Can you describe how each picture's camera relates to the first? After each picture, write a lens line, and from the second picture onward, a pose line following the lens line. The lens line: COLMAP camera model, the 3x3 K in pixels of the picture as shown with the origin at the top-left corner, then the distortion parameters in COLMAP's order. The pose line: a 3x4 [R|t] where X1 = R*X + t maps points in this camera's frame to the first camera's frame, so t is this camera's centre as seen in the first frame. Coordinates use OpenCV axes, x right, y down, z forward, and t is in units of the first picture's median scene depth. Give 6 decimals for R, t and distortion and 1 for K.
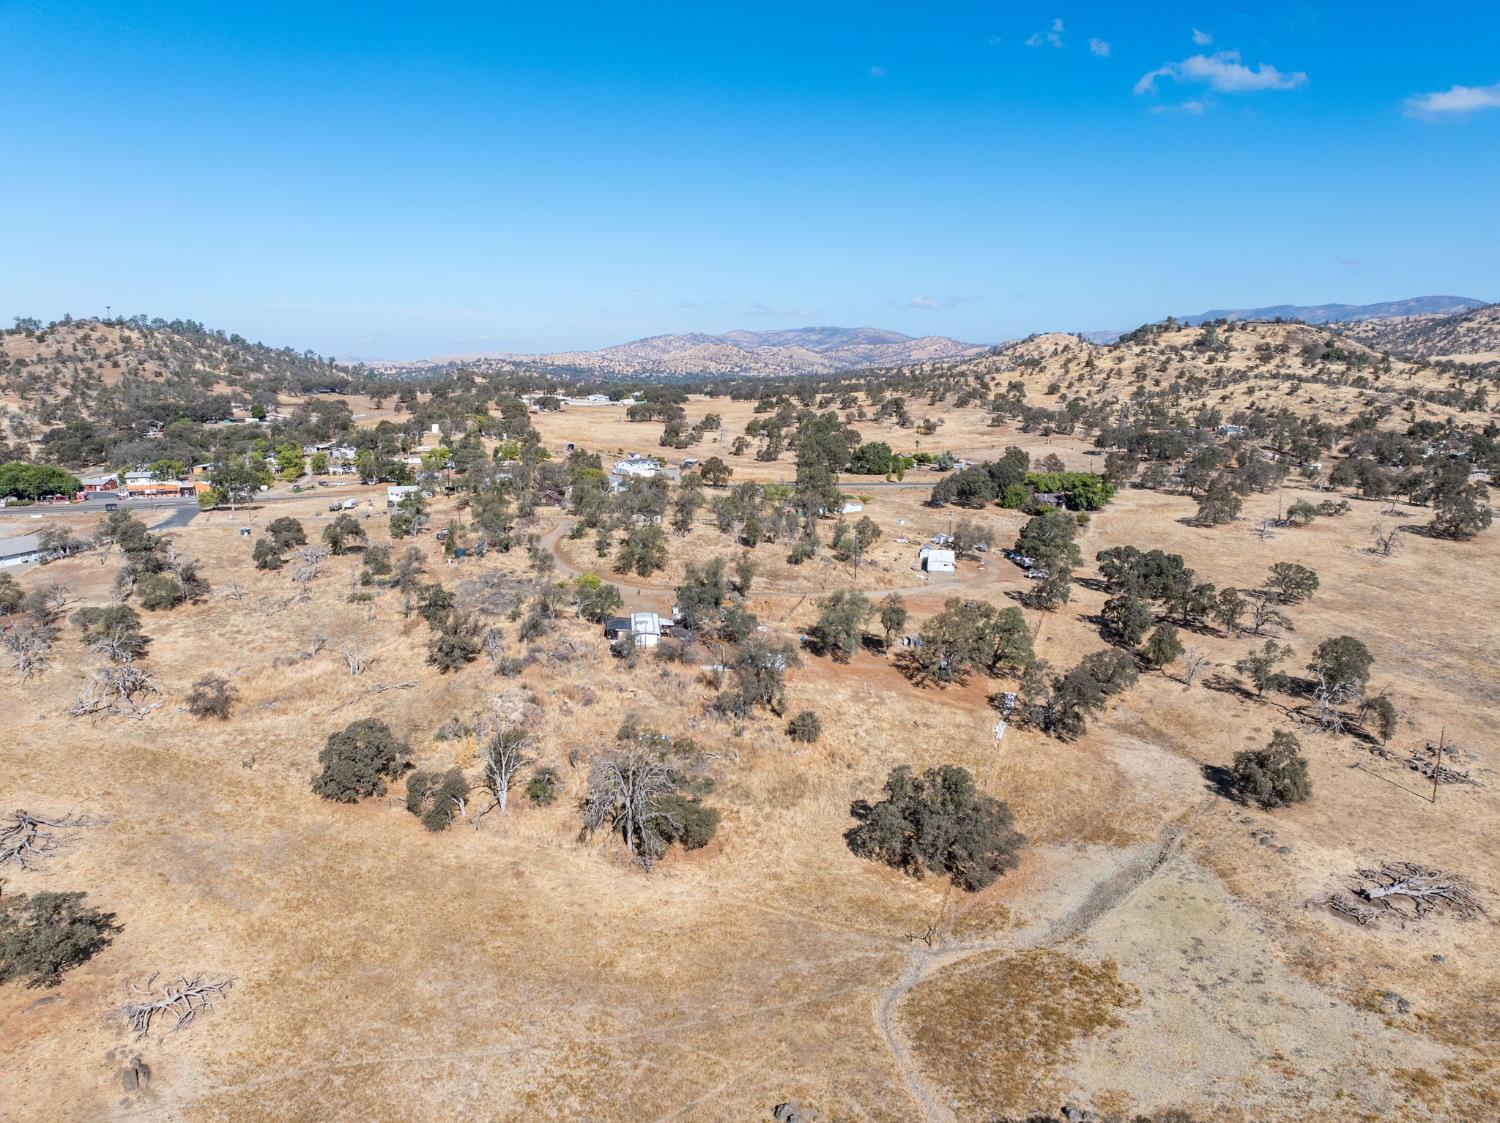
lens RADIAL K [[1047.5, 0, 754.2], [0, 1047.5, 568.6], [0, 0, 1]] dist [-0.043683, 0.014337]
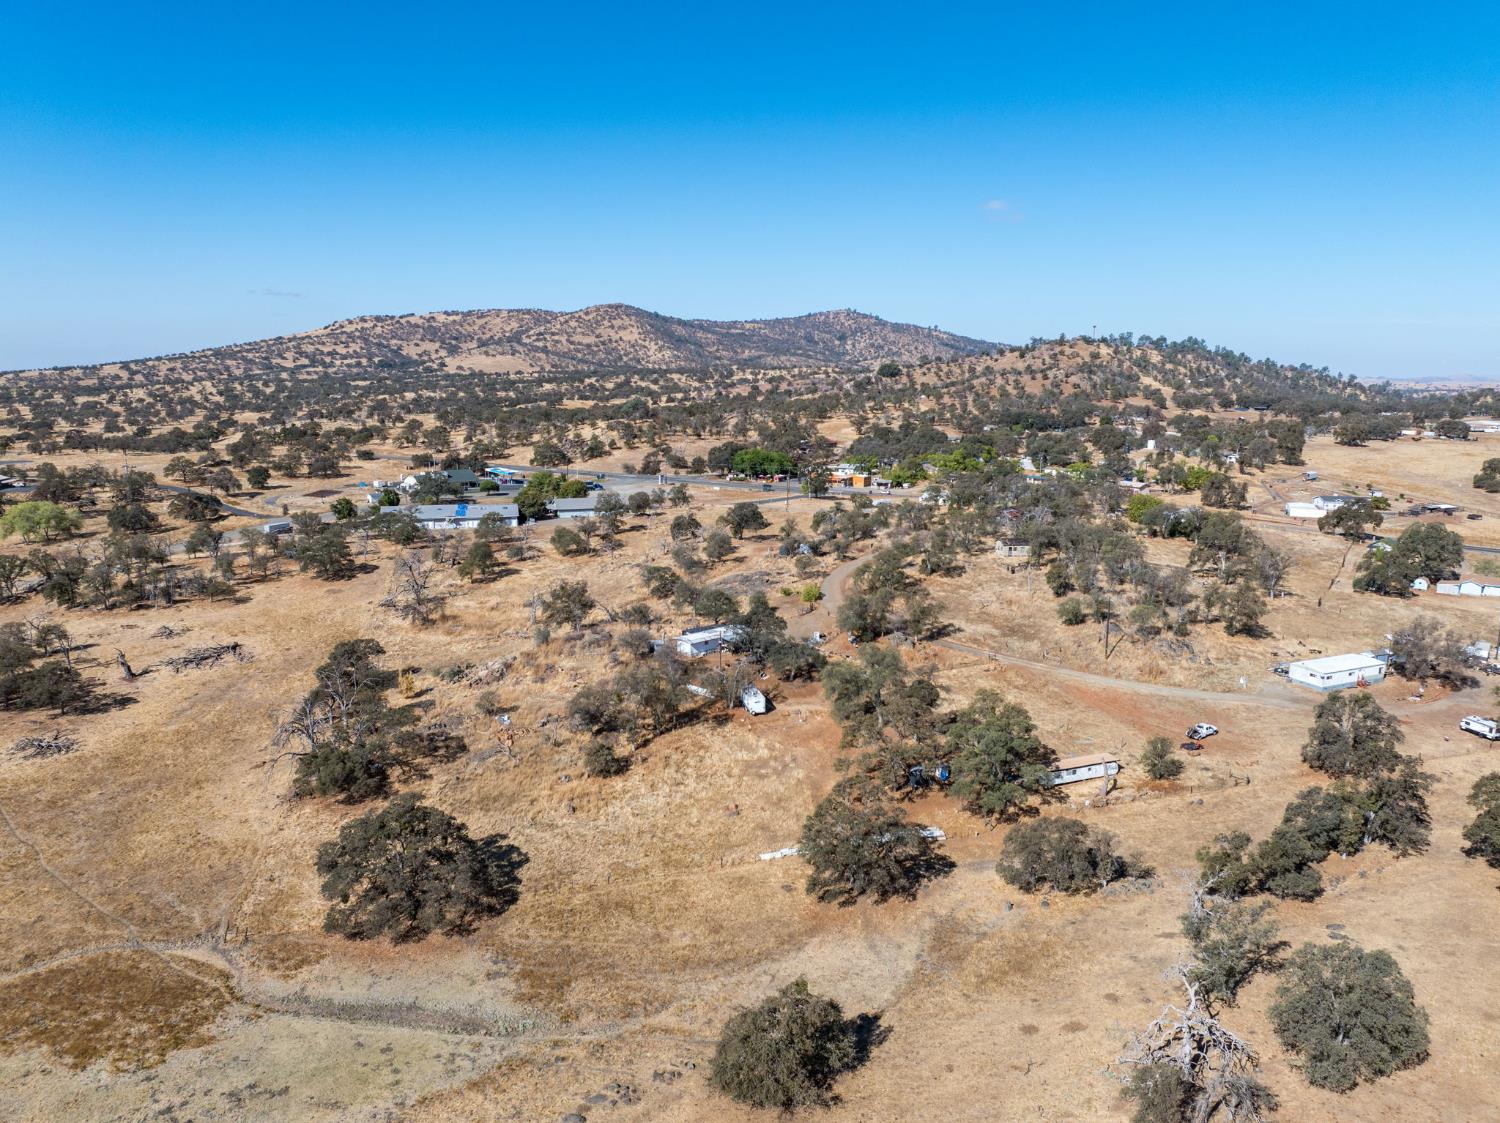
lens RADIAL K [[1047.5, 0, 751.3], [0, 1047.5, 558.1], [0, 0, 1]] dist [-0.043683, 0.014337]
pose [[0.566872, 0.138868, -0.812017, 0.171606], [-0.159956, 0.985485, 0.056868, -0.019226], [0.808128, 0.097651, 0.580856, 0.114123]]
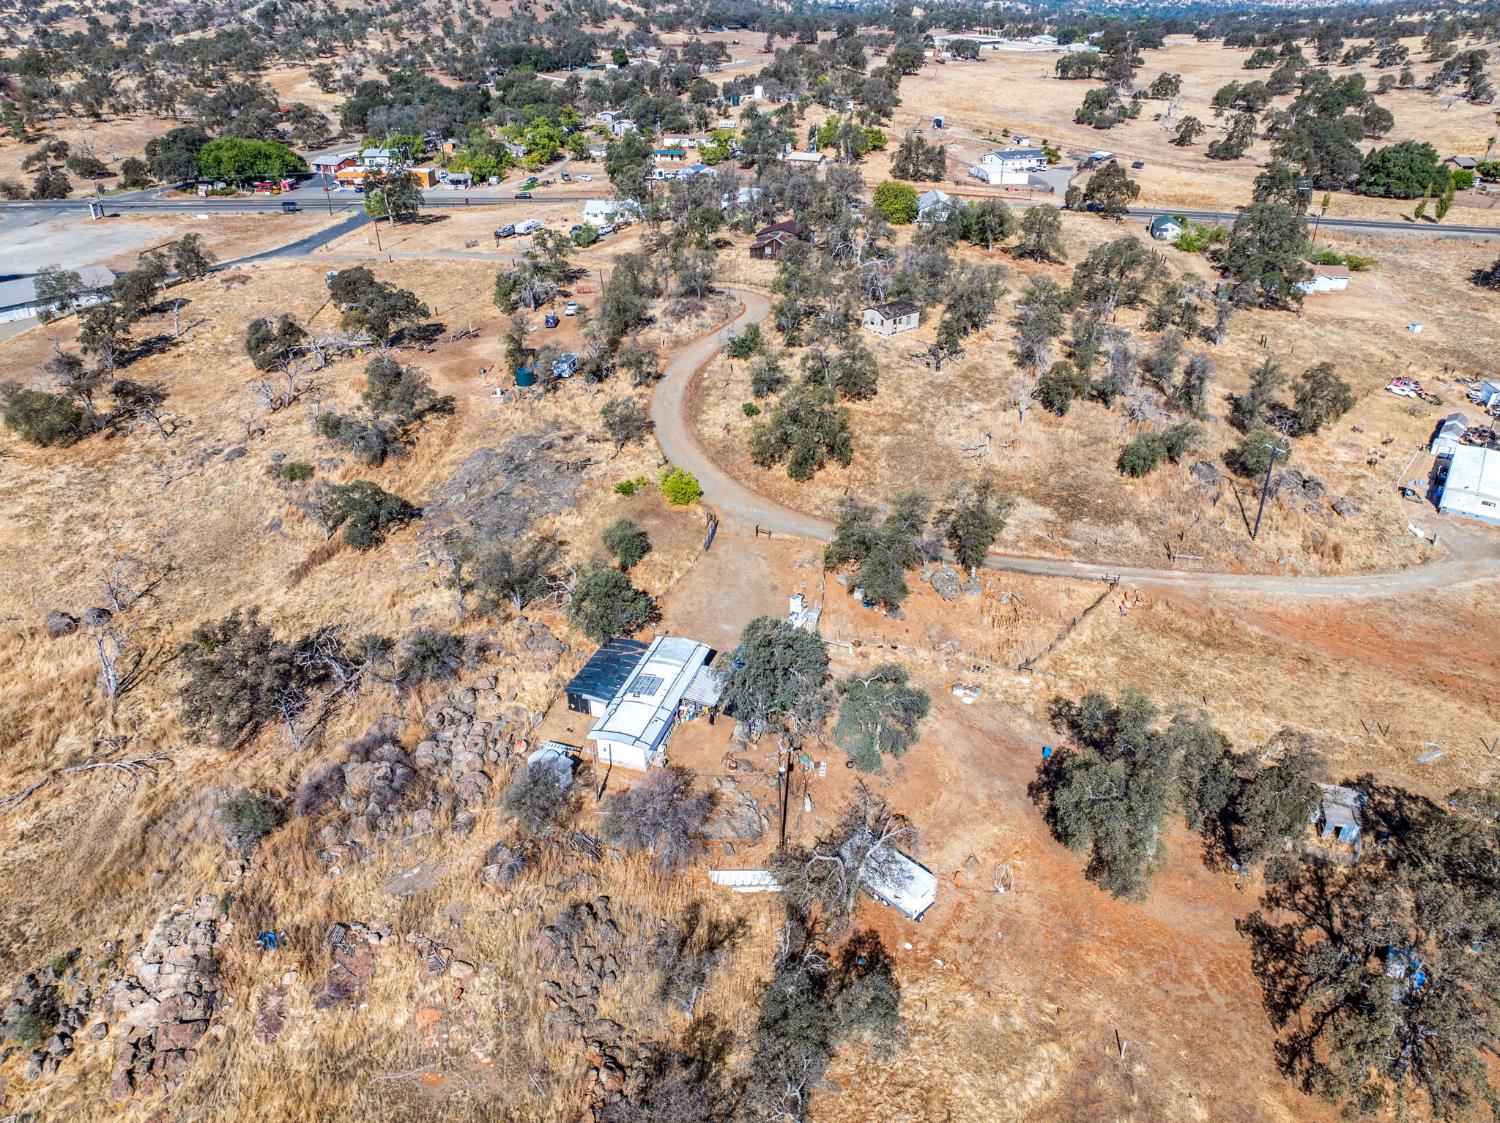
lens RADIAL K [[1047.5, 0, 754.4], [0, 1047.5, 572.3], [0, 0, 1]] dist [-0.043683, 0.014337]
pose [[0.911289, 0.192503, -0.364000, 0.020747], [-0.067952, 0.942177, 0.328153, -0.034660], [0.406123, -0.274307, 0.871676, 0.161154]]
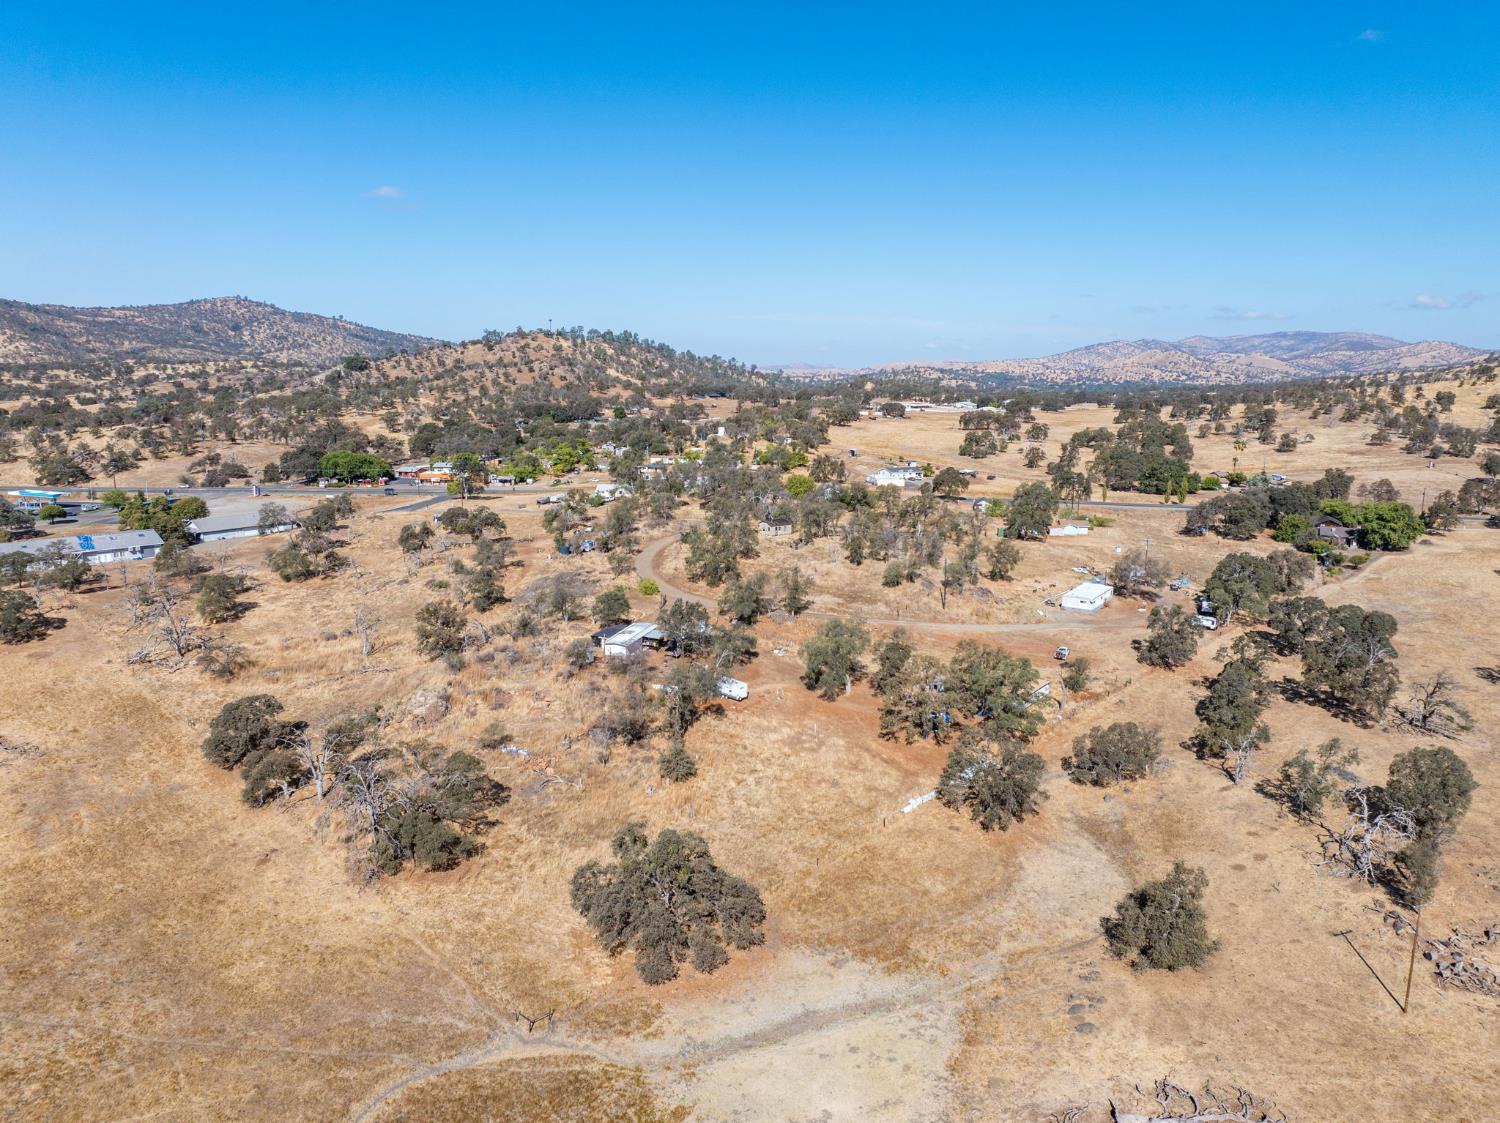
lens RADIAL K [[1047.5, 0, 752.8], [0, 1047.5, 571.7], [0, 0, 1]] dist [-0.043683, 0.014337]
pose [[0.915926, 0.073167, -0.394621, 0.092928], [-0.074809, 0.997134, 0.011245, -0.006011], [0.394313, 0.019222, 0.918775, 0.039085]]
